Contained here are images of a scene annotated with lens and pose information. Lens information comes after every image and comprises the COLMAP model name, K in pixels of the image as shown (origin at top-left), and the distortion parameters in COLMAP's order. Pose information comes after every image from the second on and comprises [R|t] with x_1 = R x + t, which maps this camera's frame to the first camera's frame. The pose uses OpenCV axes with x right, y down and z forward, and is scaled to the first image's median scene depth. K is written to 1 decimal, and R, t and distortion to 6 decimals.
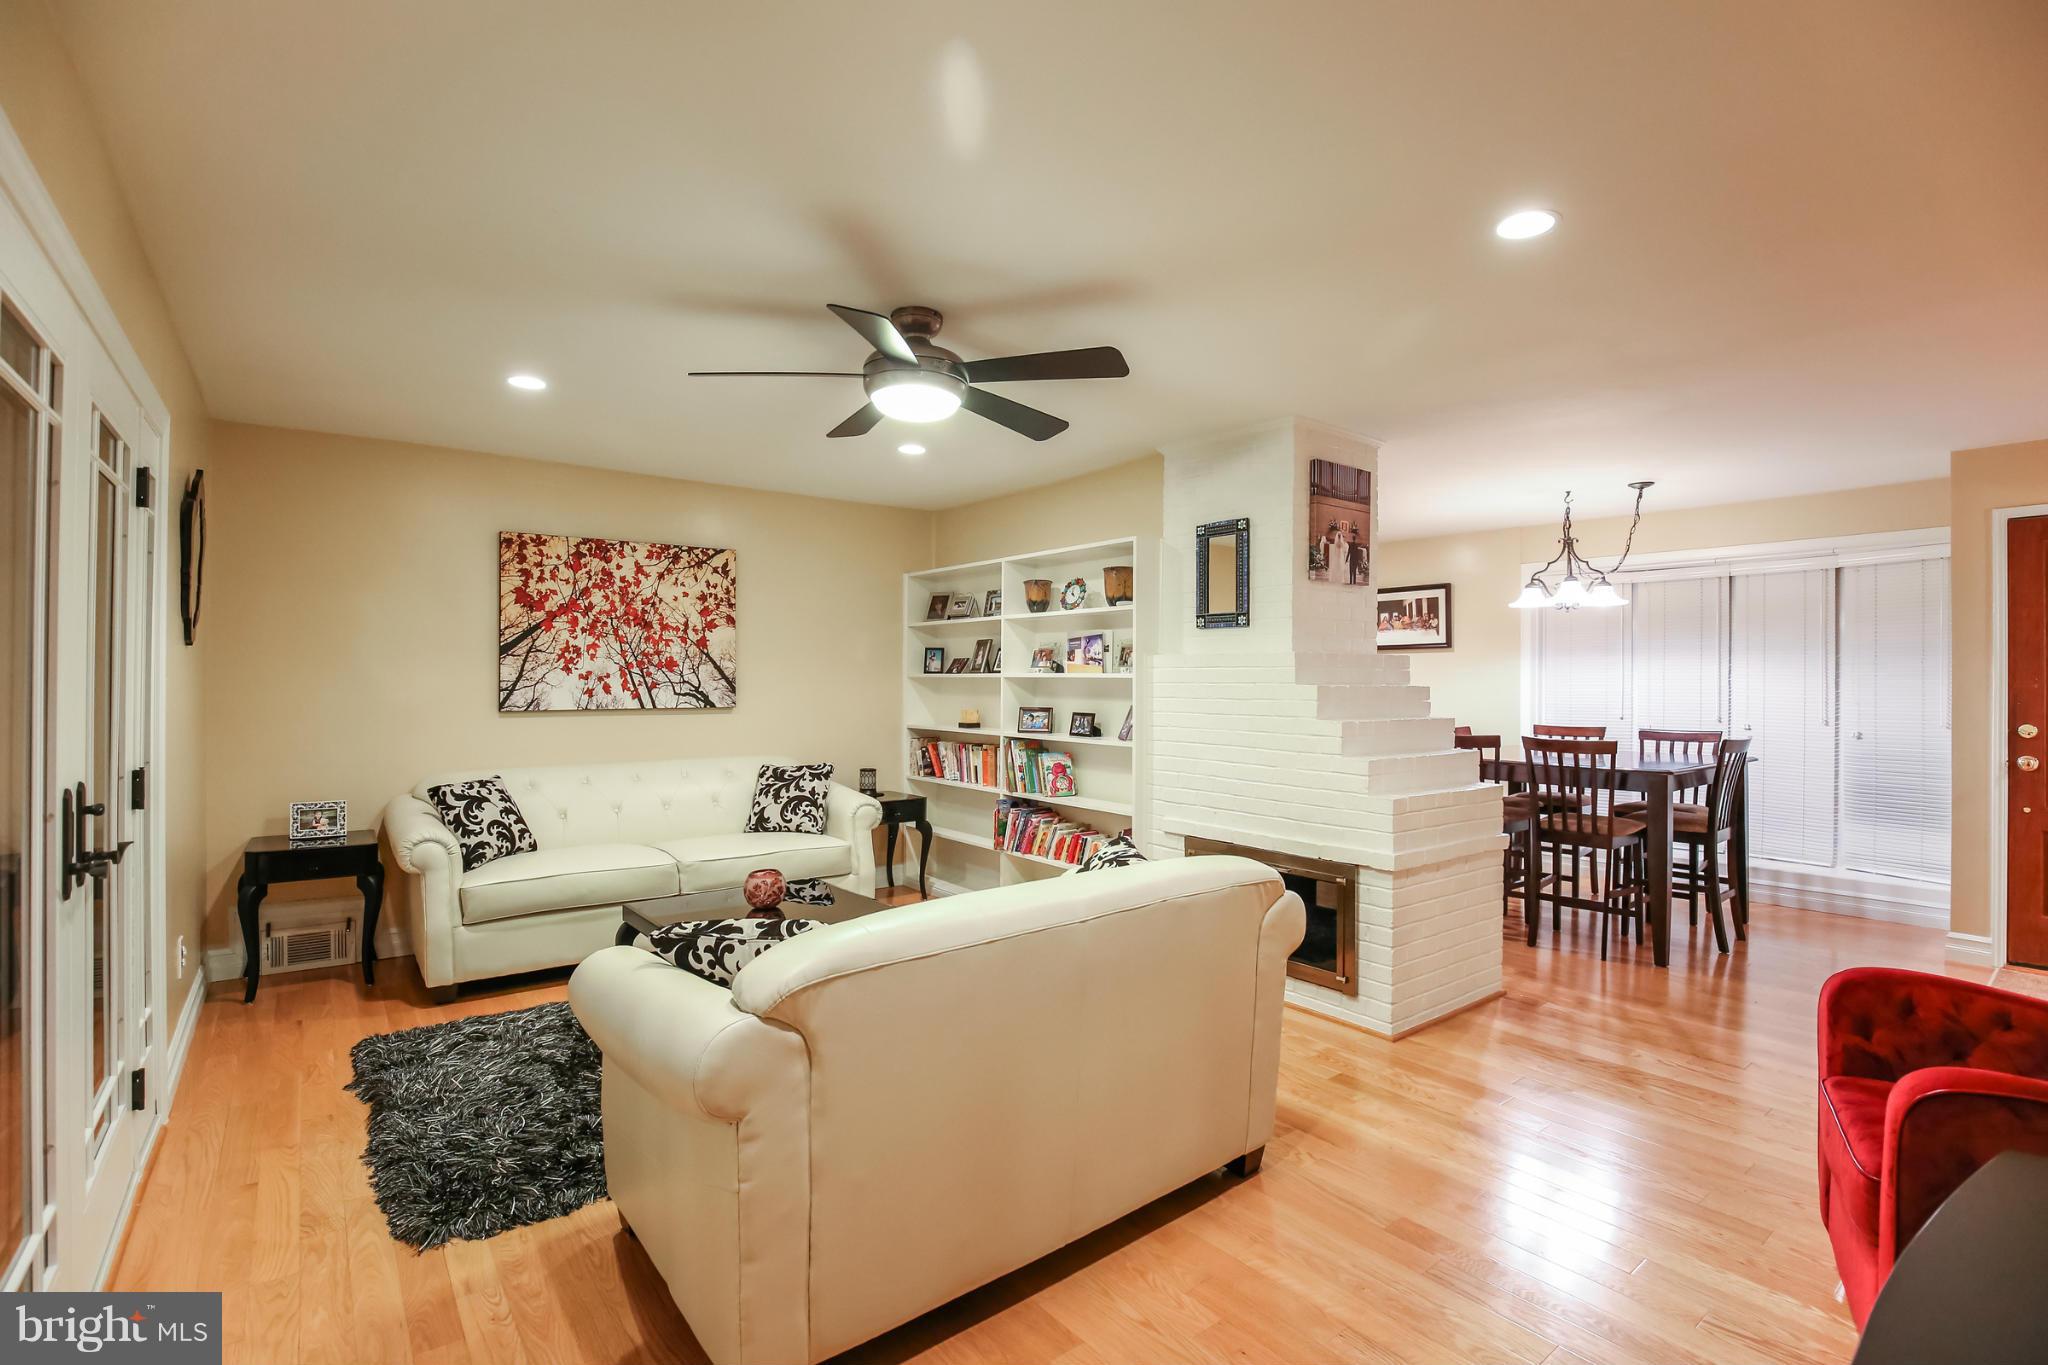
lens RADIAL K [[950.9, 0, 1028.7], [0, 950.9, 676.1], [0, 0, 1]] dist [-0.036803, 0.006497]
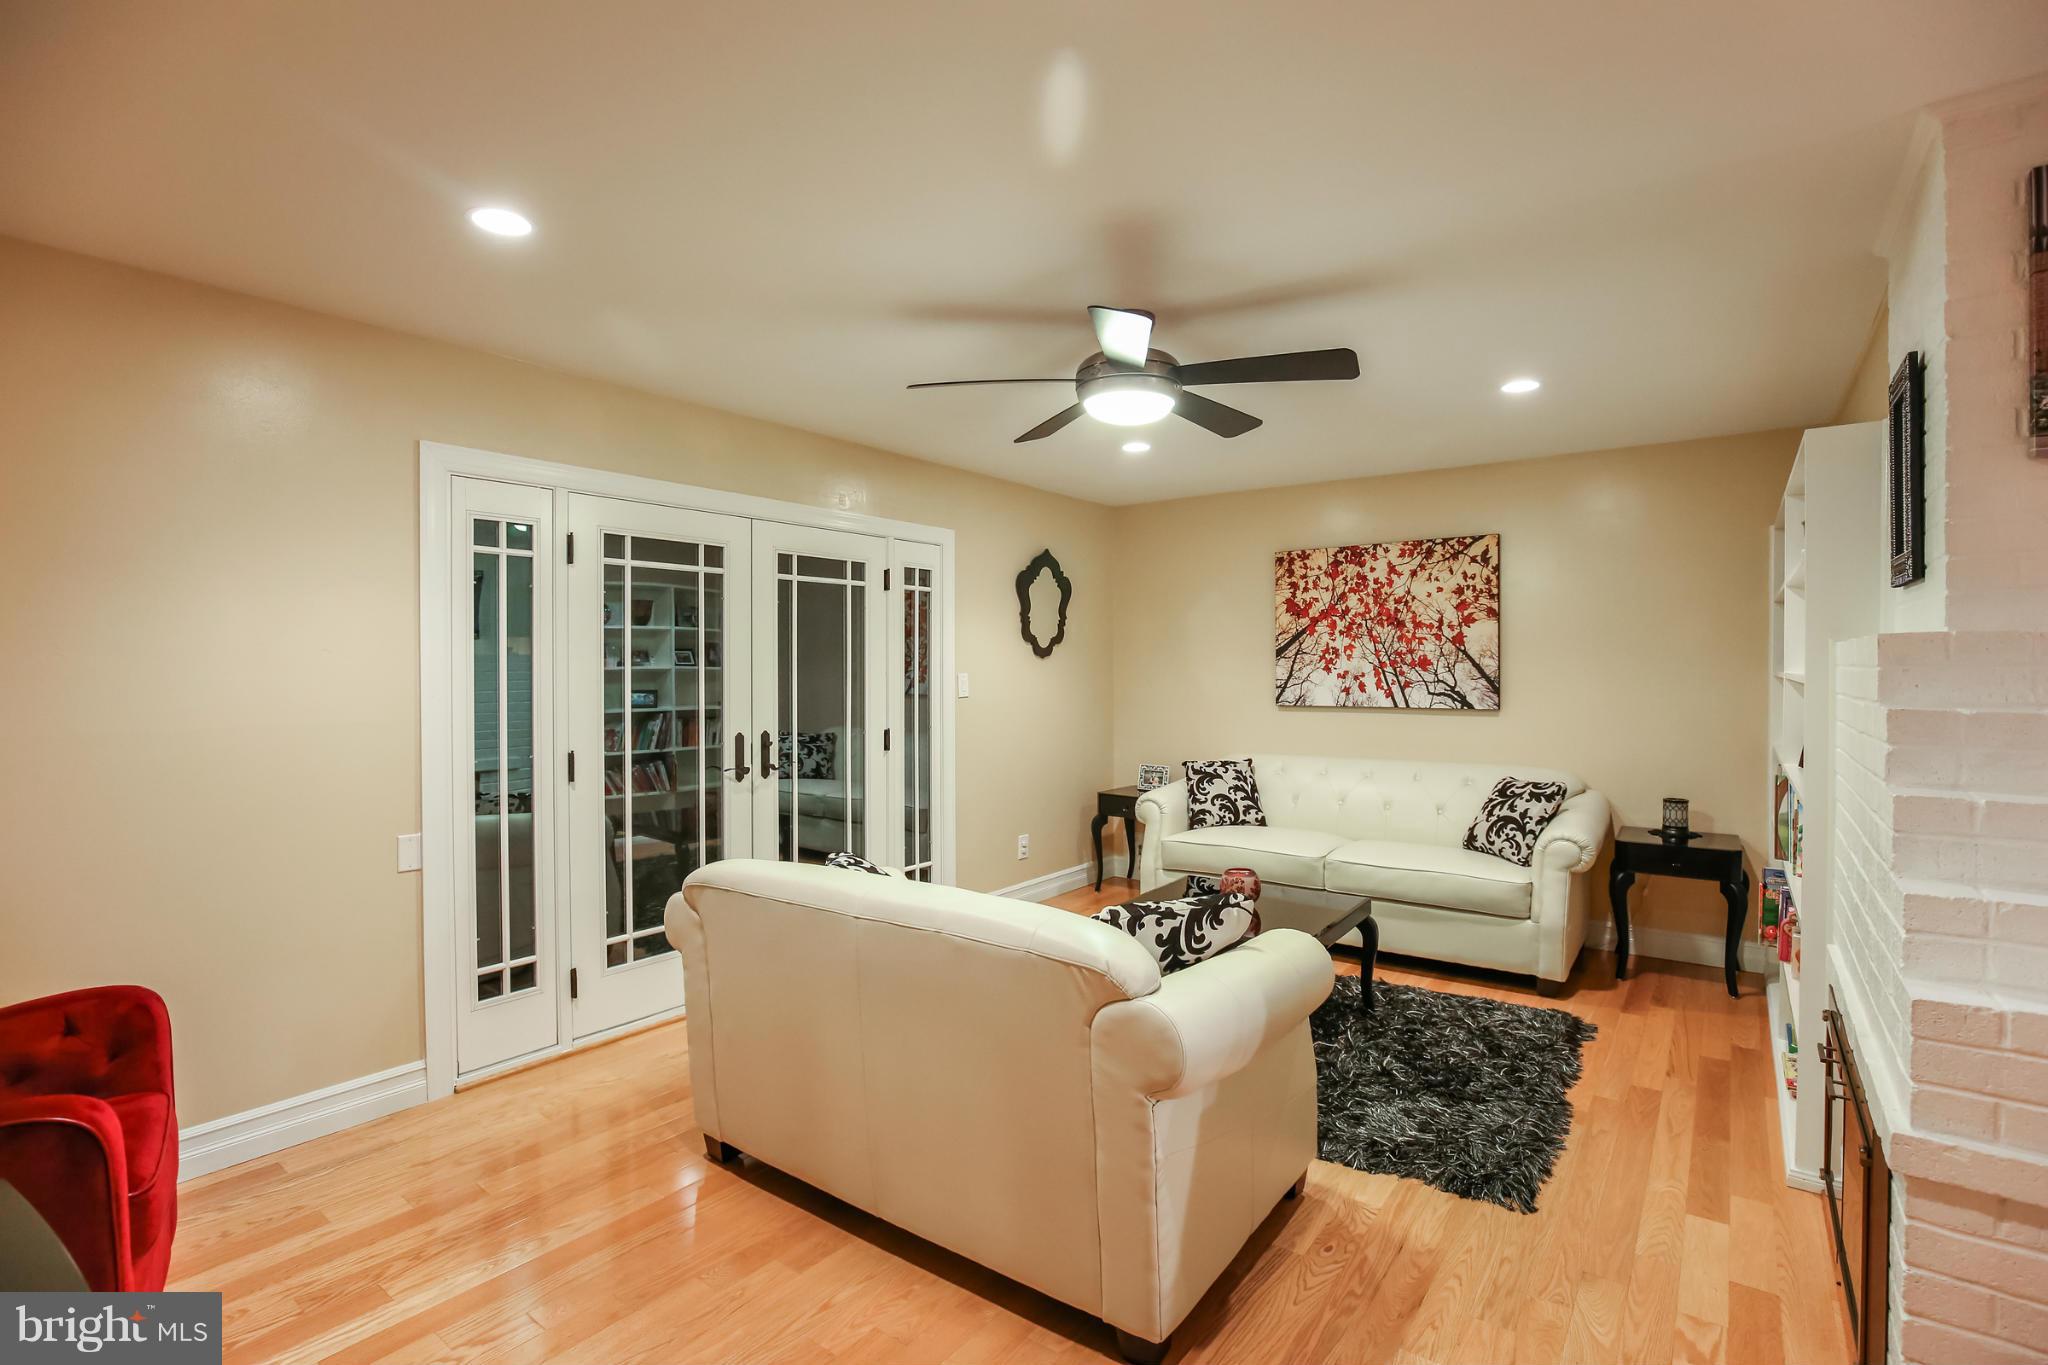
lens RADIAL K [[941.7, 0, 1026.1], [0, 941.7, 678.0], [0, 0, 1]] dist [-0.036138, 0.006258]
pose [[0.255022, 0.006531, -0.966913, 0.470601], [0.007955, 0.999929, 0.008853, -0.009162], [0.966903, -0.009950, 0.254952, 0.378874]]
